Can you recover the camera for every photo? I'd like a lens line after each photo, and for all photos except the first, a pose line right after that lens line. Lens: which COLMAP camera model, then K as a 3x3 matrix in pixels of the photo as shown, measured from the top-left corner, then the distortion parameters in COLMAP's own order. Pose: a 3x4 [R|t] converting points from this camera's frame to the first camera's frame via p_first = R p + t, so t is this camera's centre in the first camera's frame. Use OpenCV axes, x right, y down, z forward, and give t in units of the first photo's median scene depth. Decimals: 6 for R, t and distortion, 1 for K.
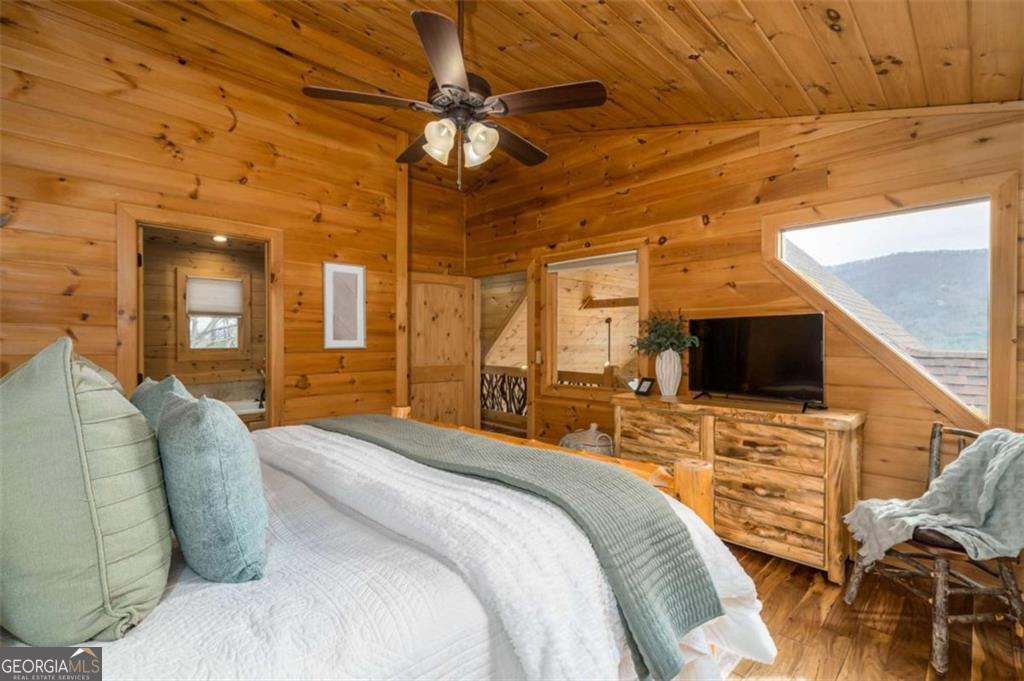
lens RADIAL K [[453.8, 0, 512.8], [0, 453.8, 341.4], [0, 0, 1]] dist [0.000322, 0.000021]
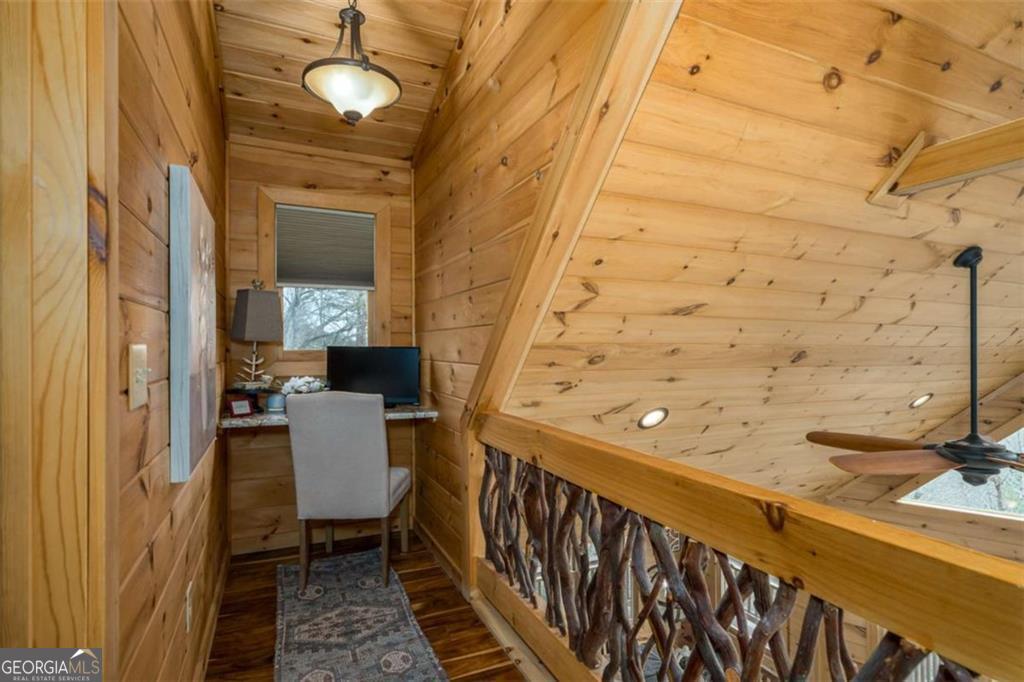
lens RADIAL K [[523.6, 0, 515.5], [0, 523.6, 342.1], [0, 0, 1]] dist [0.000554, 0.000023]
pose [[0.941800, -0.011008, -0.335994, 0.063875], [0.003390, 0.999724, -0.023251, 0.015149], [0.336157, 0.020759, 0.941577, 0.698887]]
